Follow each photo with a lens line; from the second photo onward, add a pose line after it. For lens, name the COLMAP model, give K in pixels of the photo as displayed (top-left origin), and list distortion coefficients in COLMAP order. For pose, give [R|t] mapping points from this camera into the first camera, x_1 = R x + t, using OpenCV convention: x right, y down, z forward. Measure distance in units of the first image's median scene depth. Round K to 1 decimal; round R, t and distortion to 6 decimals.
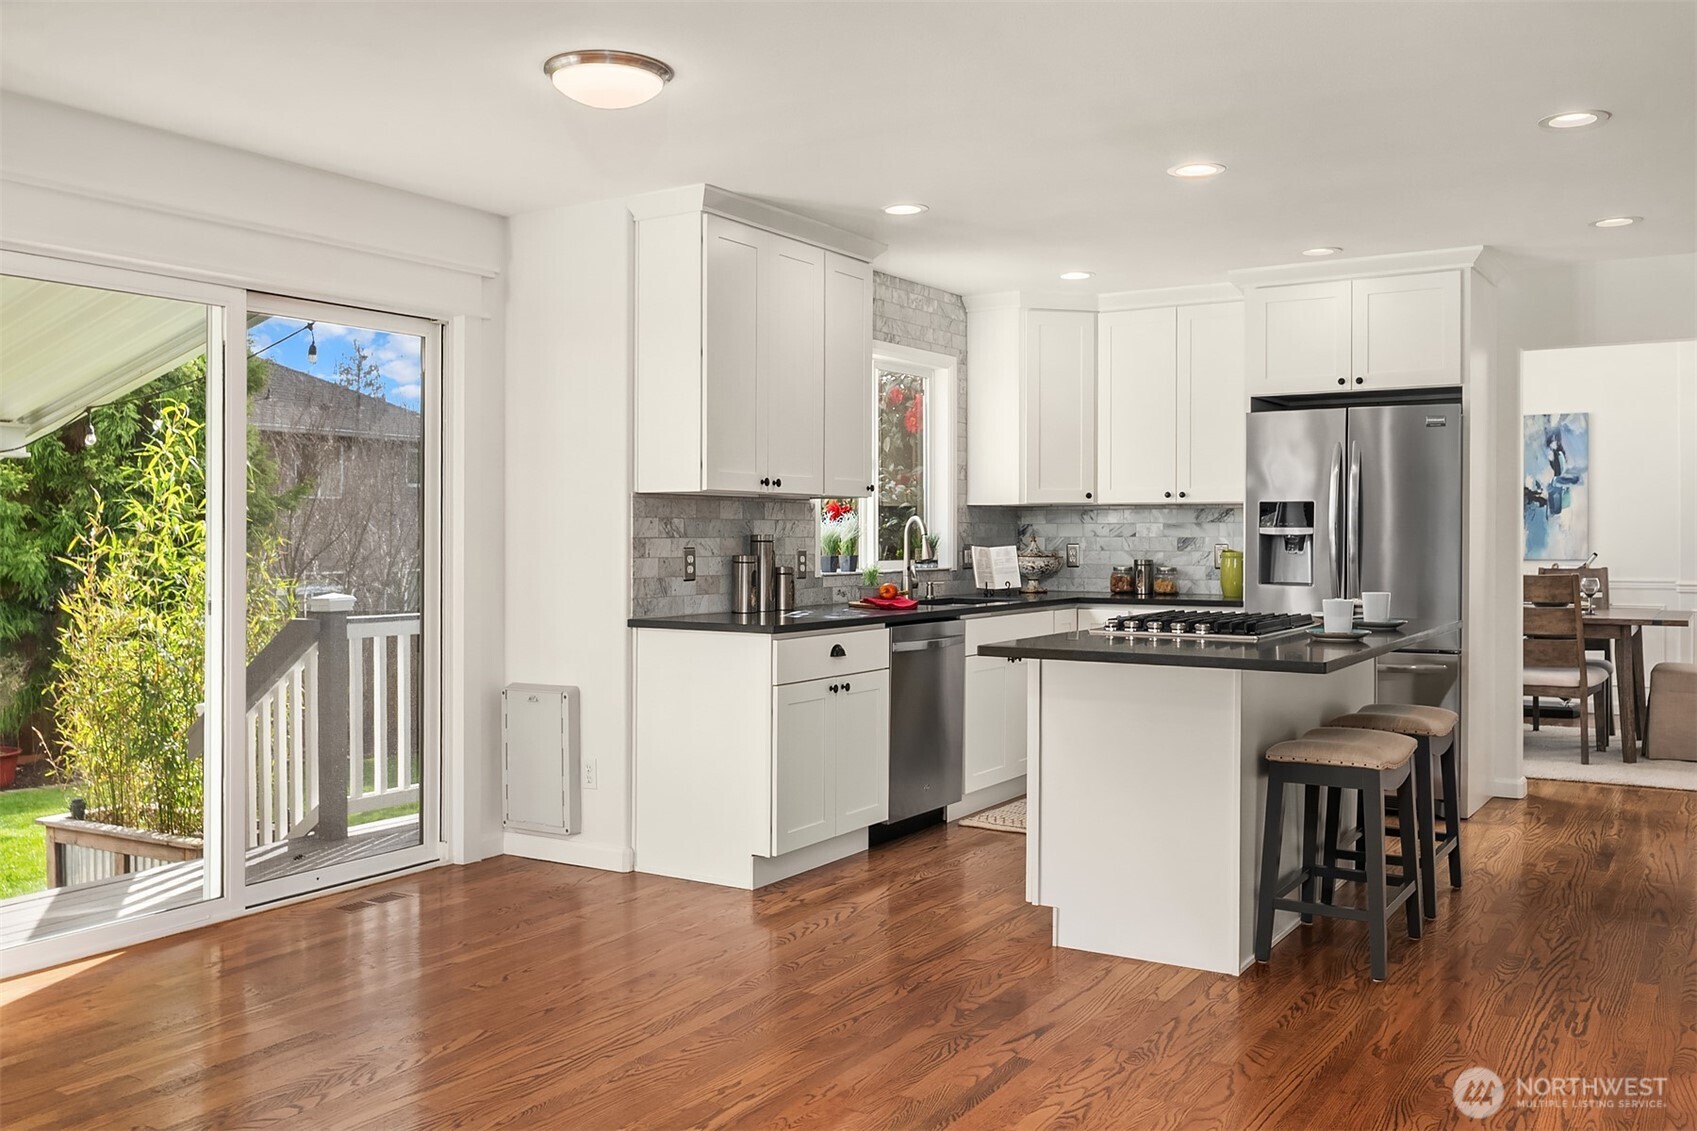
lens RADIAL K [[1423.2, 0, 870.0], [0, 1423.2, 510.3], [0, 0, 1]] dist [-0.002536, -0.003552]
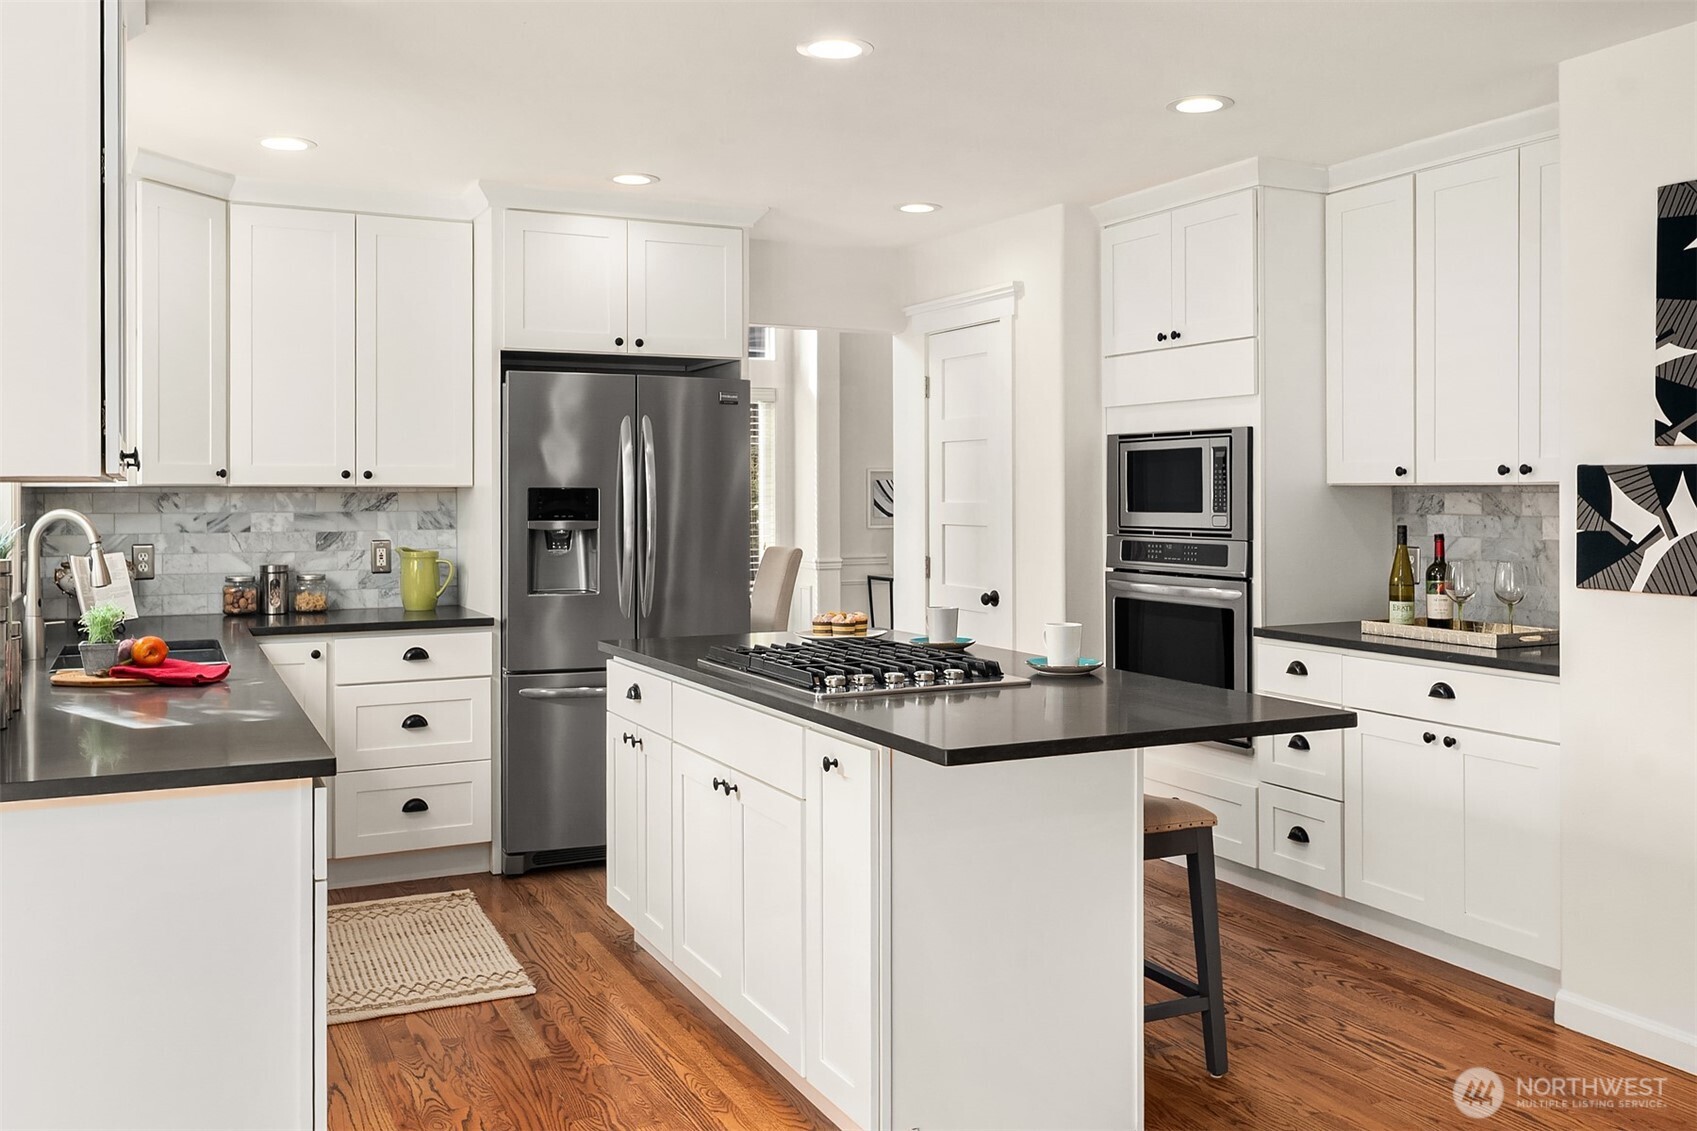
lens RADIAL K [[1429.5, 0, 867.4], [0, 1429.5, 481.4], [0, 0, 1]] dist [-0.000517, 0.000337]
pose [[0.536600, 0.007246, 0.843805, -0.254188], [-0.012886, 0.999917, -0.000392, -0.010411], [-0.843738, -0.010663, 0.536649, 0.388213]]
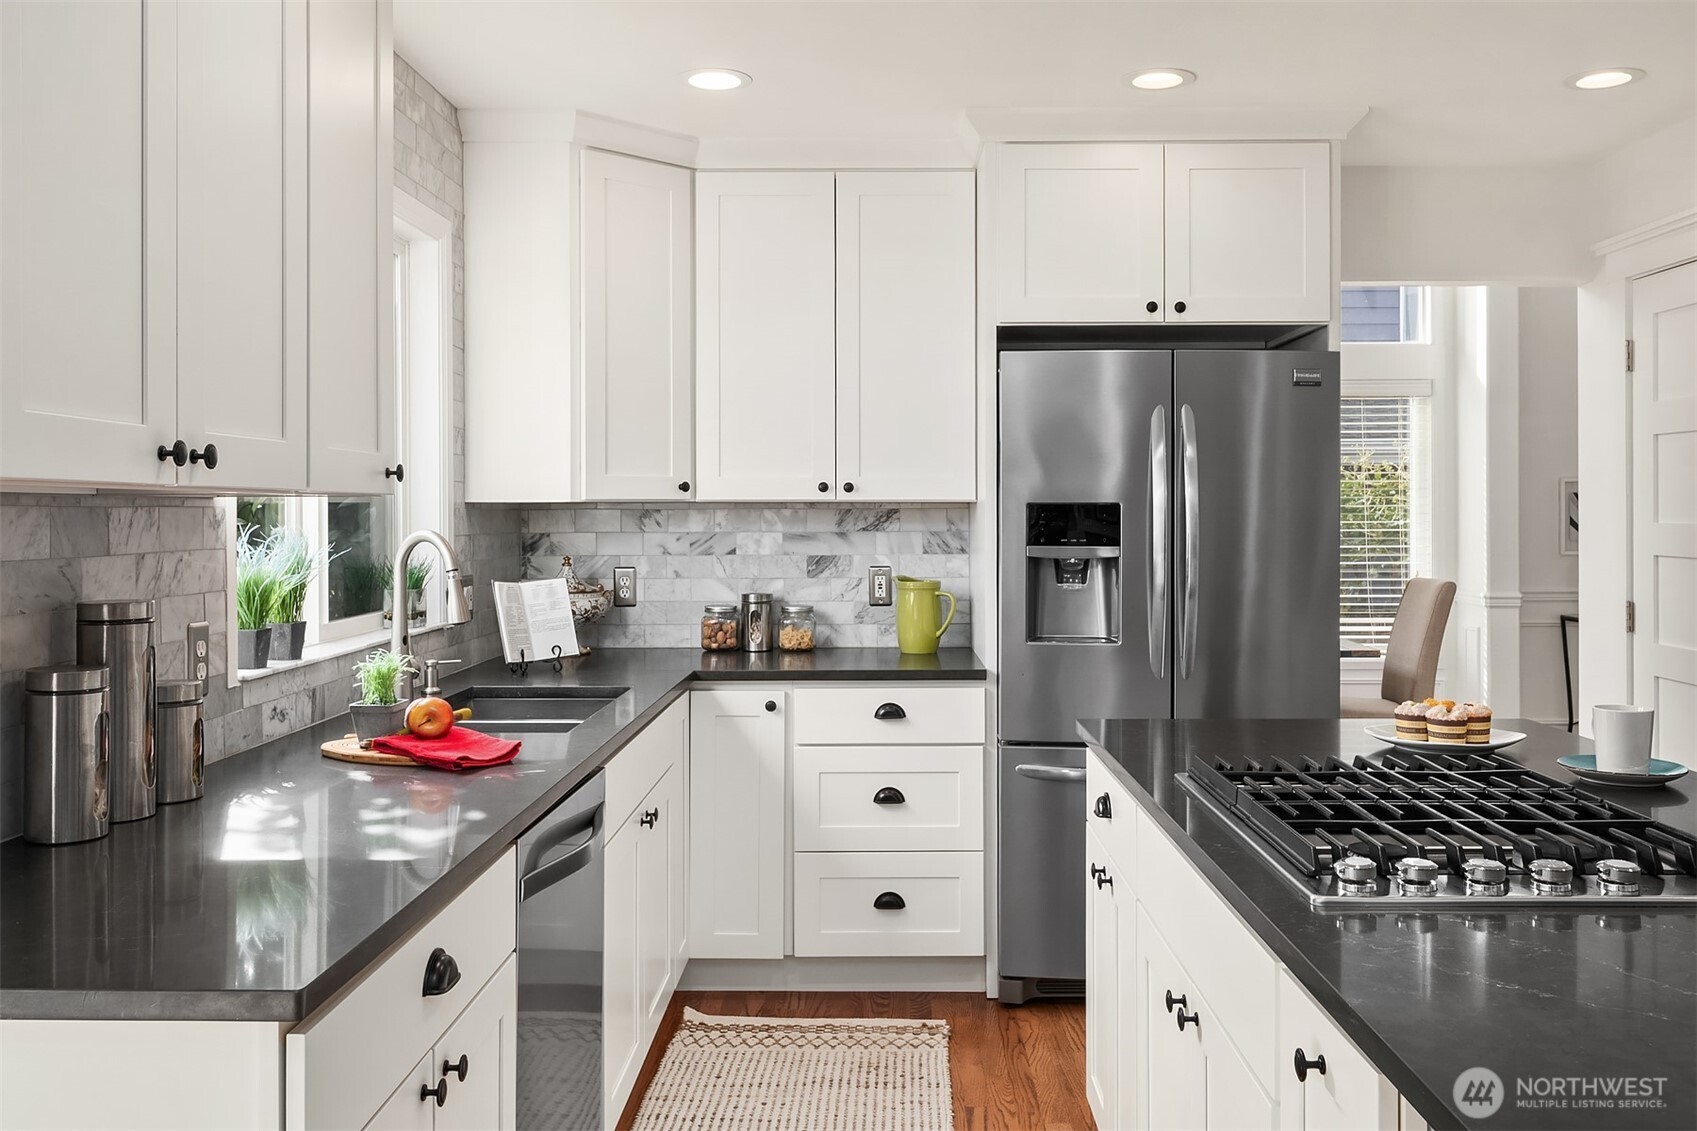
lens RADIAL K [[1423.2, 0, 870.0], [0, 1423.2, 510.3], [0, 0, 1]] dist [-0.002536, -0.003552]
pose [[0.861633, -0.000026, 0.507532, -0.074155], [-0.007920, 0.999878, 0.013498, -0.009340], [-0.507471, -0.015650, 0.861527, 0.474028]]
